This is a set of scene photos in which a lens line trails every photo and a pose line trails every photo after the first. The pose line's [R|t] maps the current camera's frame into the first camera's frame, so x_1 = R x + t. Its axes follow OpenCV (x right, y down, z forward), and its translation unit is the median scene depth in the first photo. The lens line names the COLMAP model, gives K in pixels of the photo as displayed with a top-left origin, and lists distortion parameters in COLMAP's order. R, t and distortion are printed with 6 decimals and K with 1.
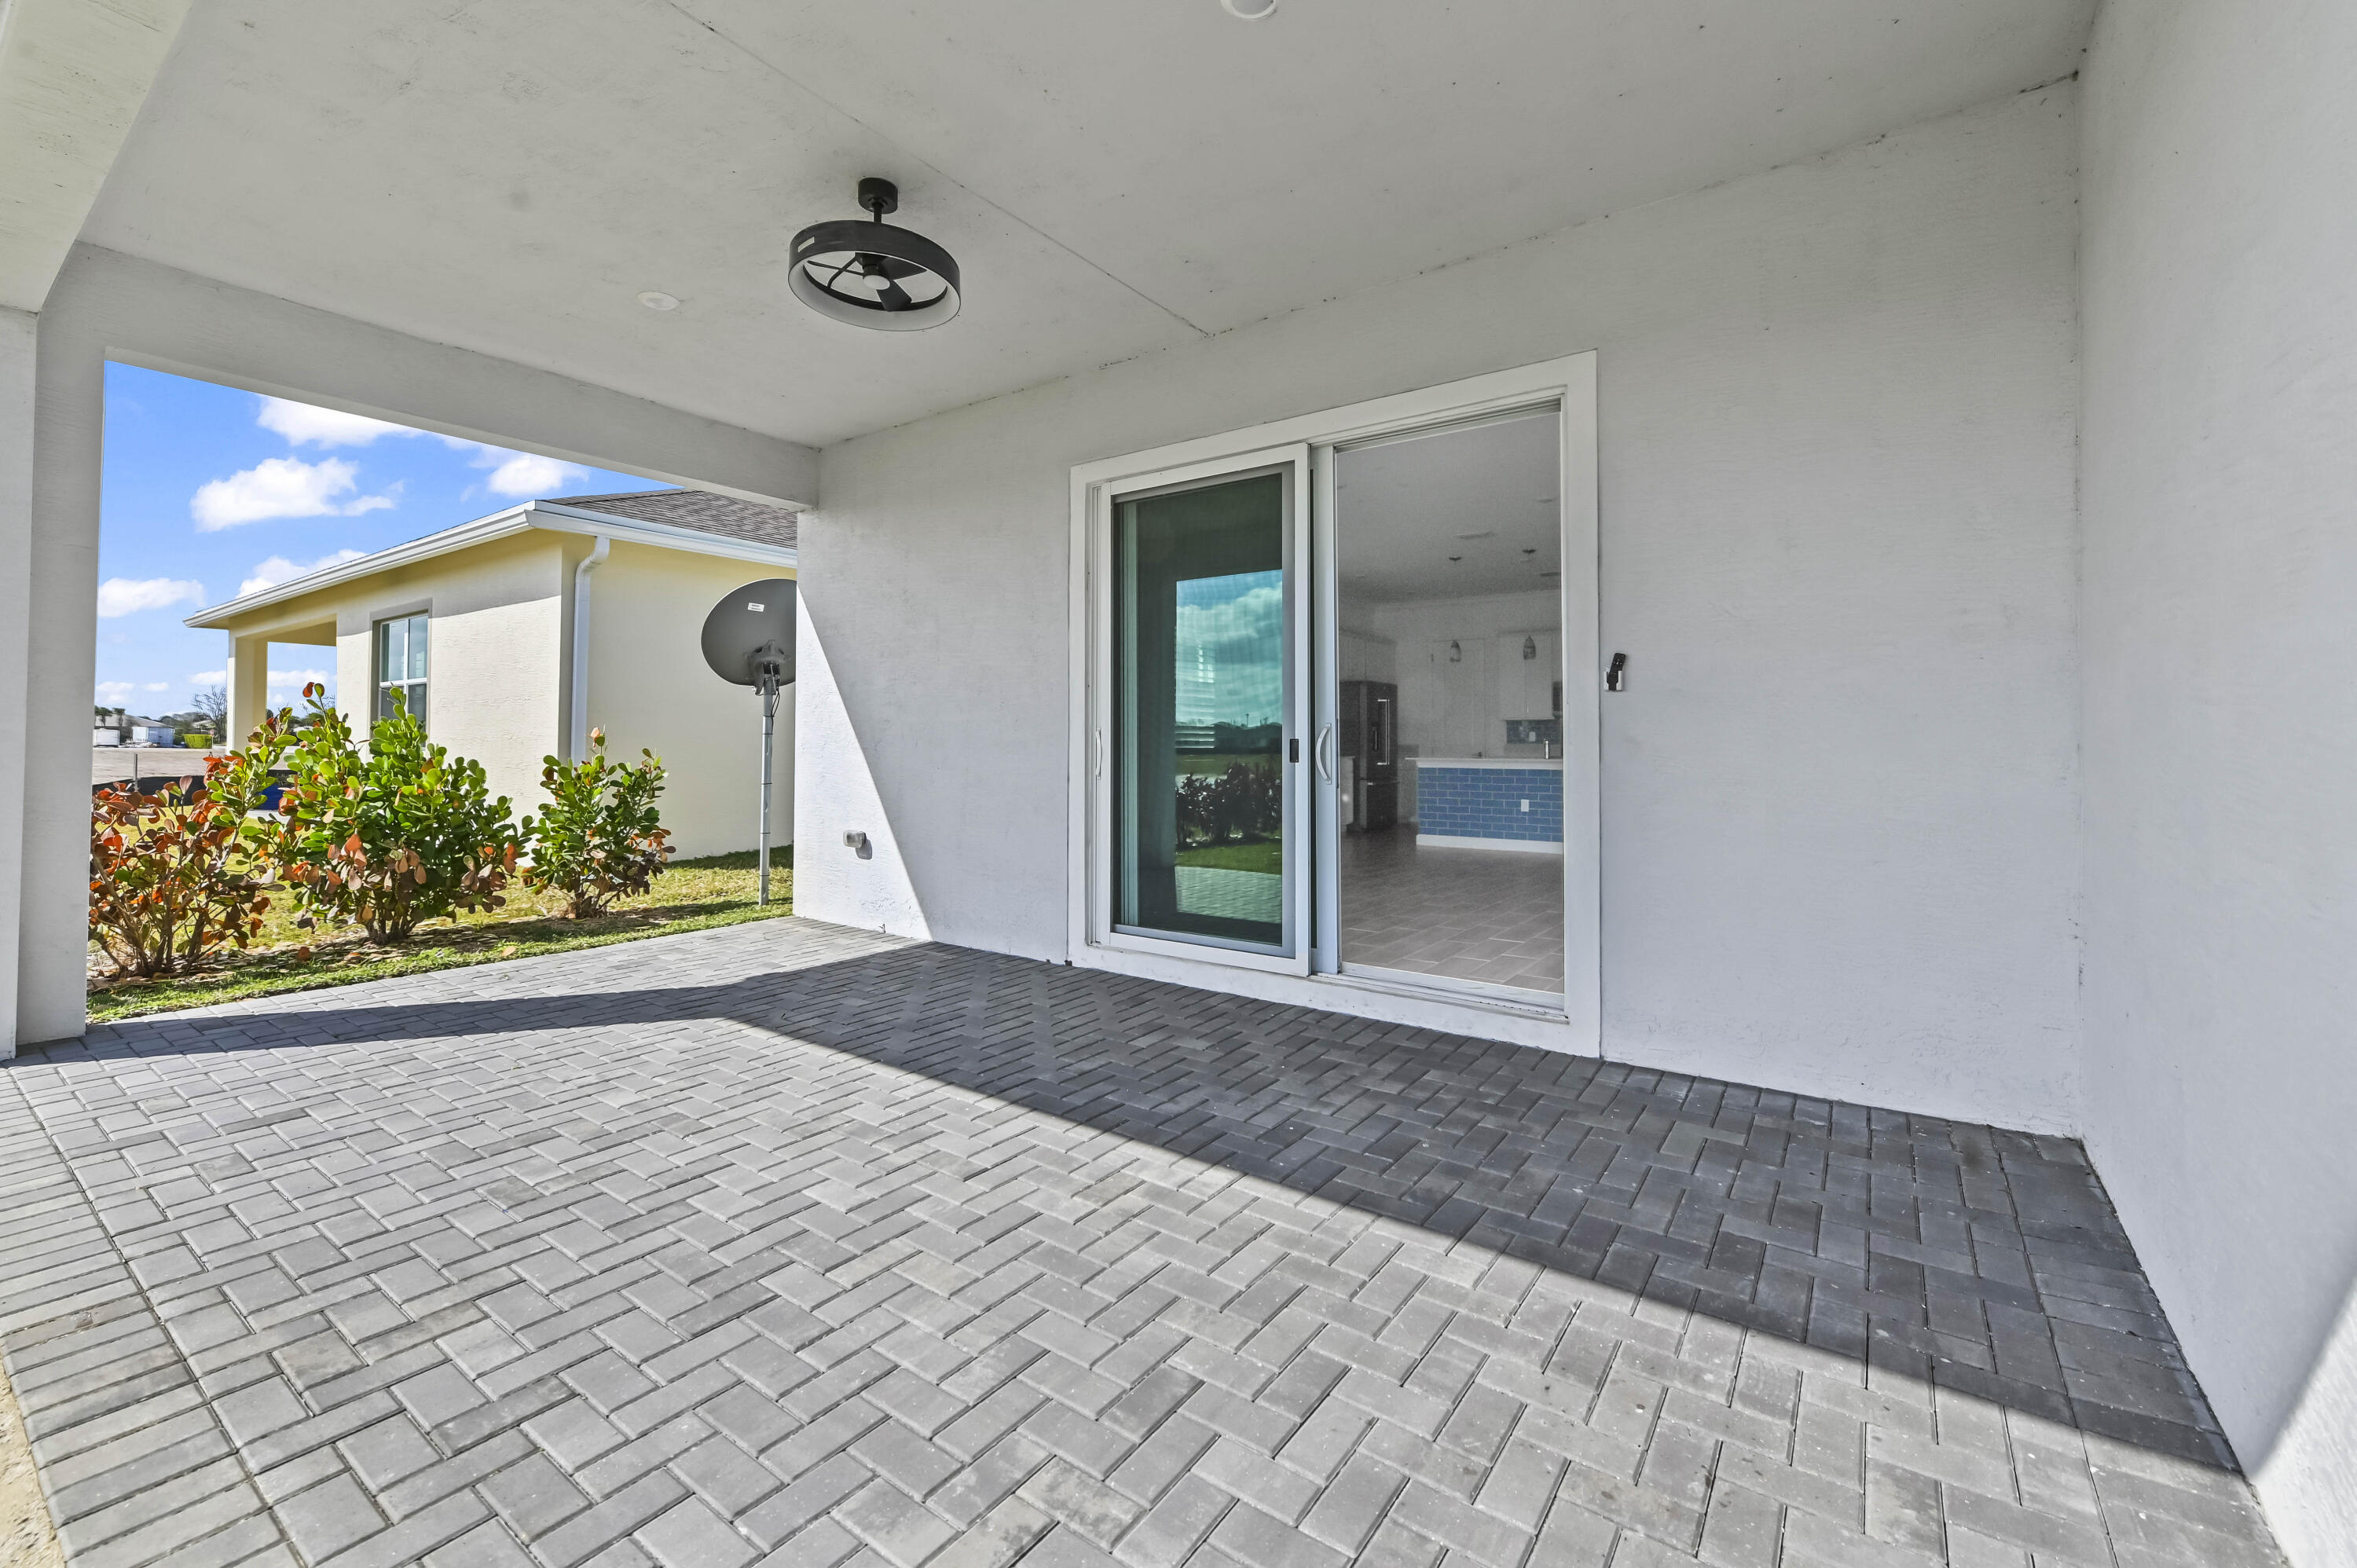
lens RADIAL K [[946.7, 0, 1184.5], [0, 946.7, 779.6], [0, 0, 1]] dist [0.001966, -0.000220]
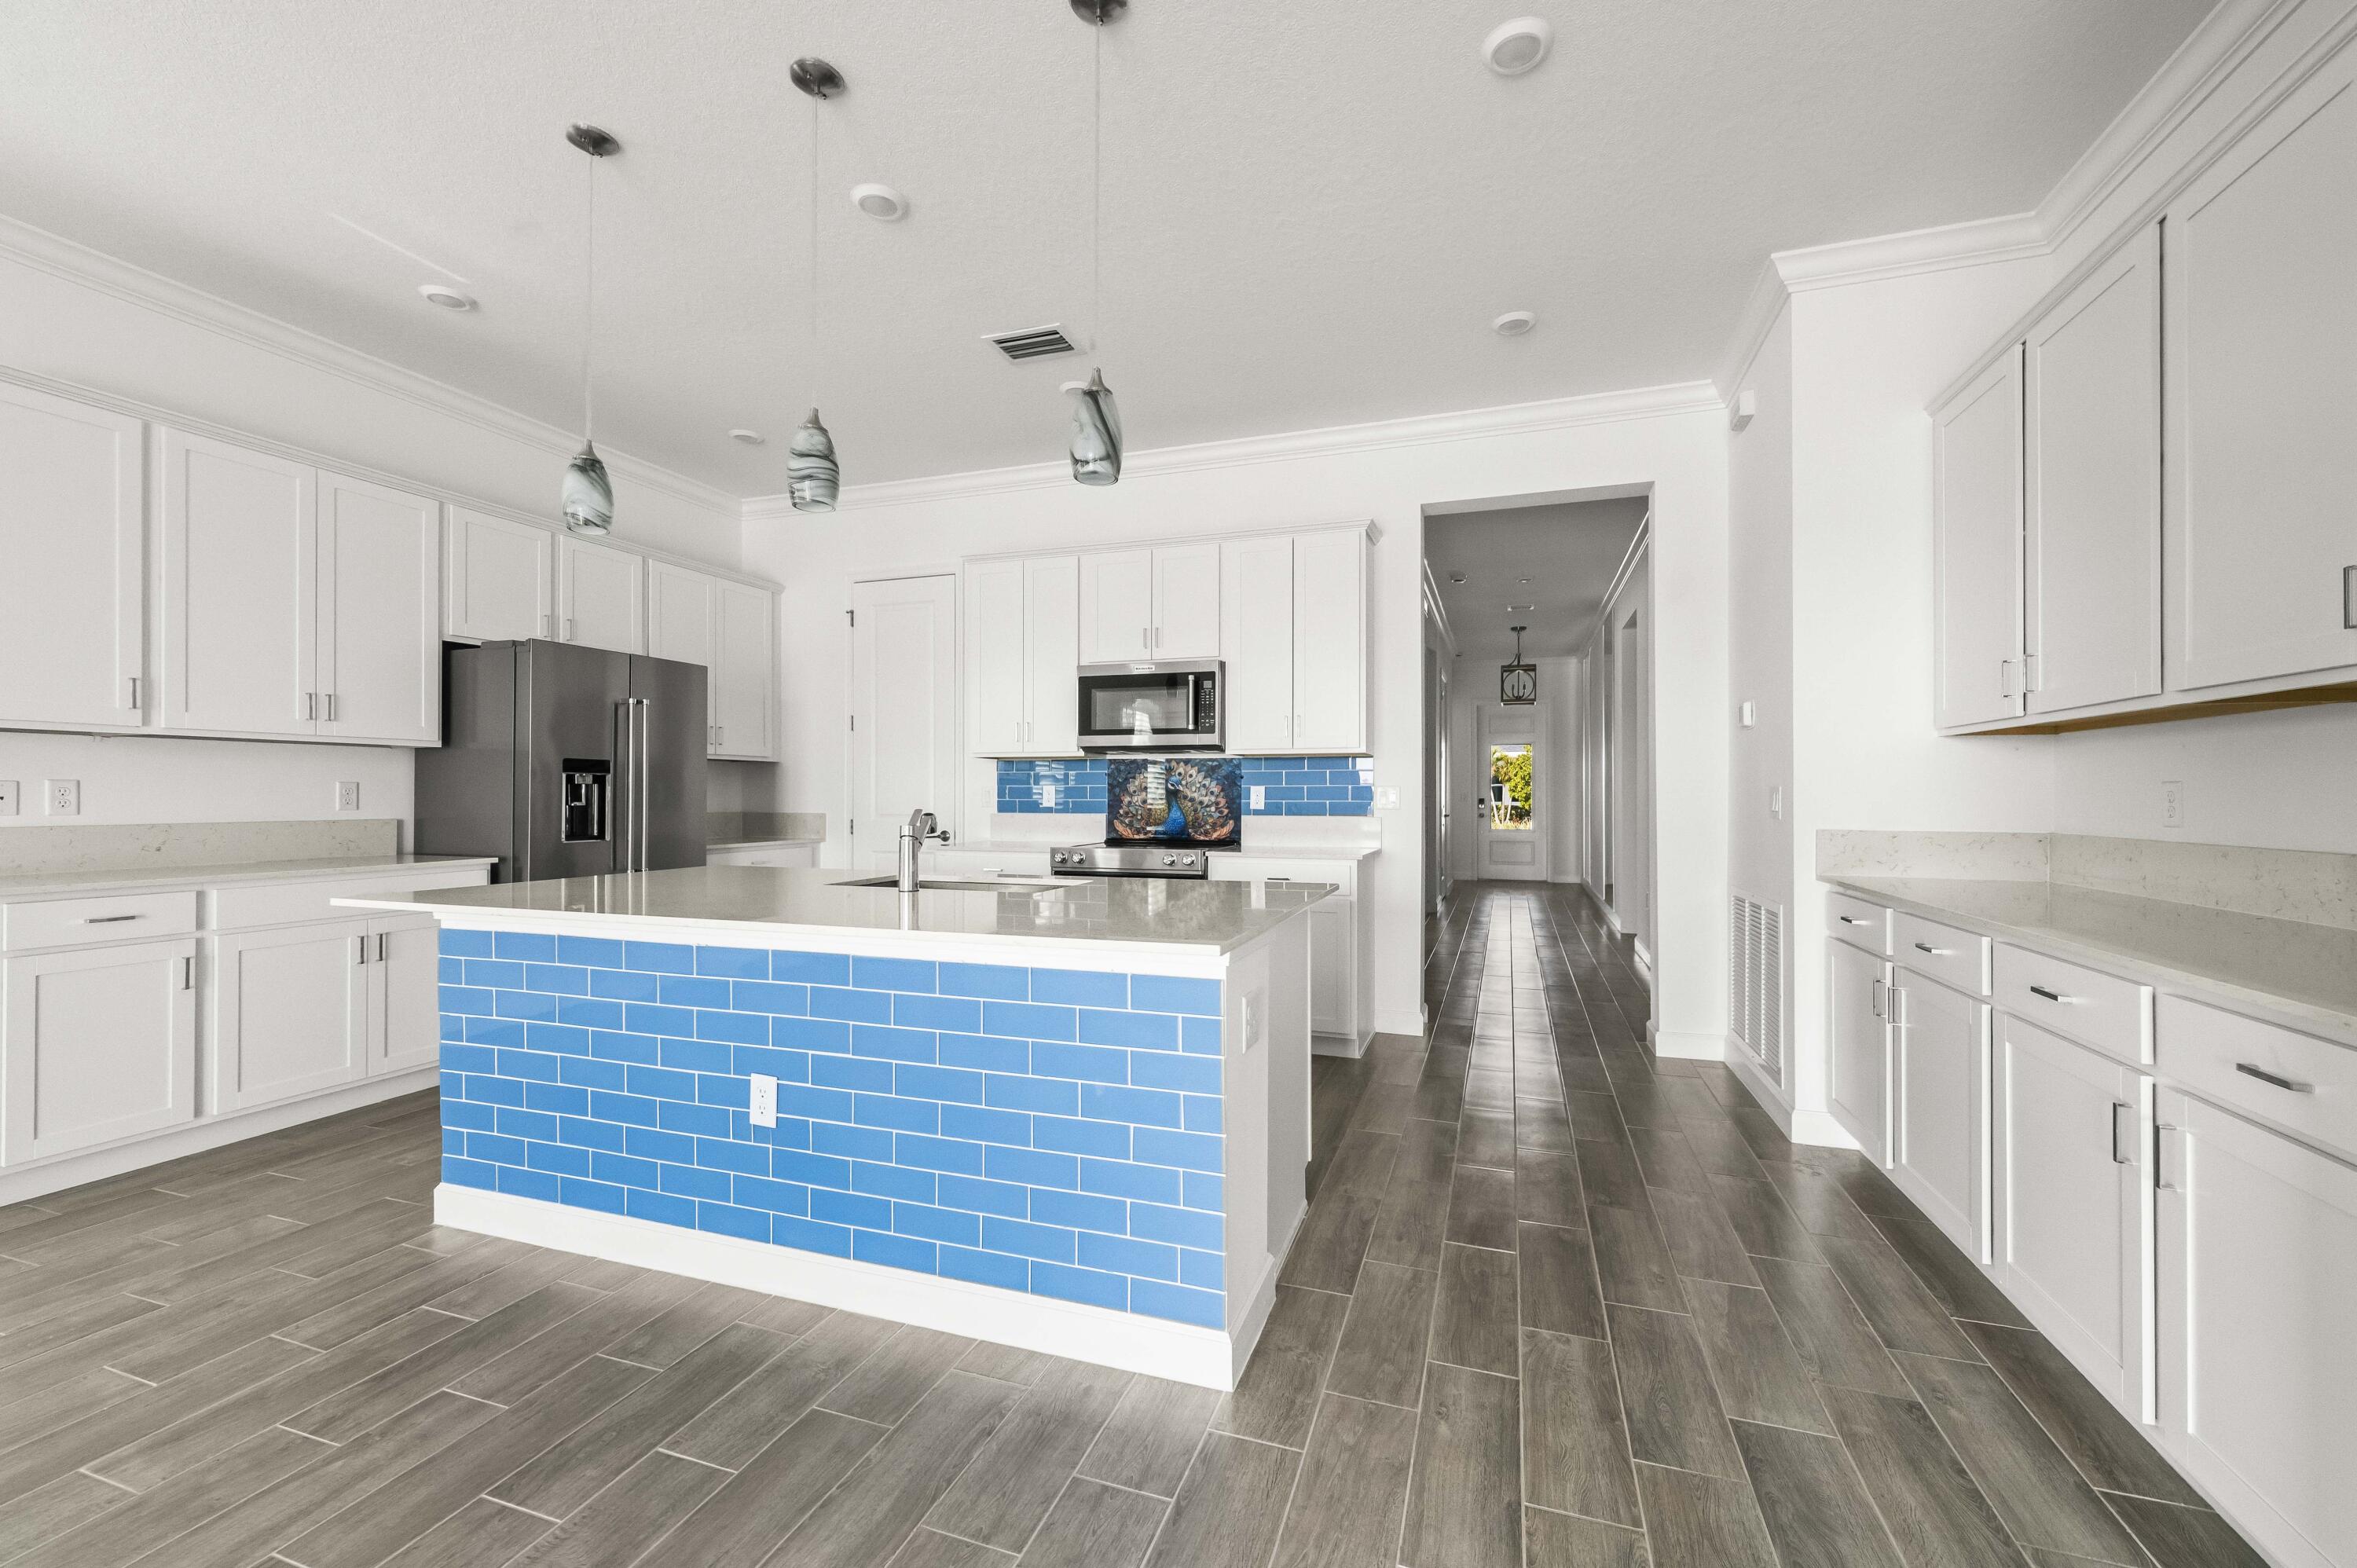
lens RADIAL K [[946.7, 0, 1180.1], [0, 946.7, 788.6], [0, 0, 1]] dist [0.001966, -0.000220]
pose [[0.957751, -0.000615, 0.287598, 0.294227], [0.012606, 0.999126, -0.039842, -0.030147], [-0.287322, 0.041785, 0.956922, 0.554472]]
